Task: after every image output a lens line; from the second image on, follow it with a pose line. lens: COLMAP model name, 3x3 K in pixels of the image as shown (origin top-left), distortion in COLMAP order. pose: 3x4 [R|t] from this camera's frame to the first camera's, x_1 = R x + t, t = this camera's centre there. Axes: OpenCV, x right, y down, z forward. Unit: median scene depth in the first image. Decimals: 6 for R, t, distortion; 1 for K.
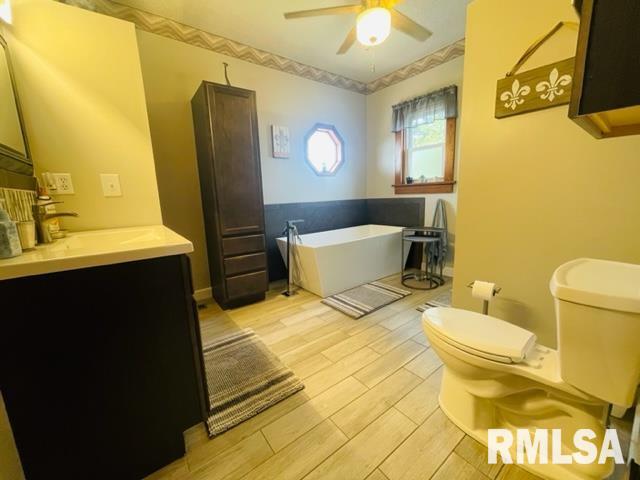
lens RADIAL K [[261.0, 0, 320.2], [0, 261.0, 239.1], [0, 0, 1]] dist [0.004342, 0.000859]
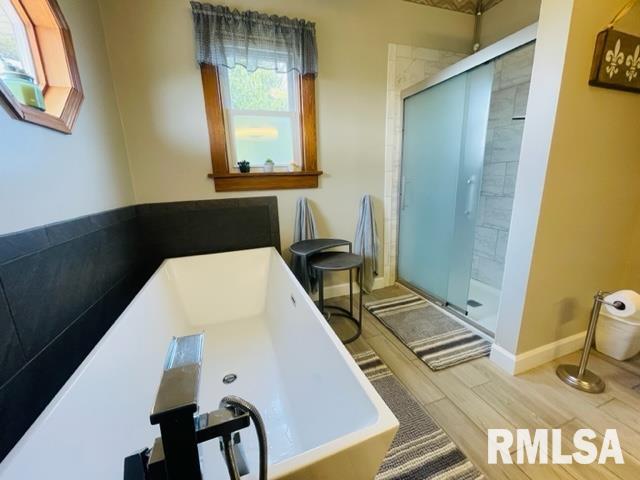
lens RADIAL K [[261.0, 0, 318.8], [0, 261.0, 240.8], [0, 0, 1]] dist [0.004342, 0.000859]
pose [[0.319704, -0.194391, 0.927363, -0.180741], [0.182523, 0.973033, 0.141041, -0.130656], [-0.929771, 0.124174, 0.346563, 0.737361]]
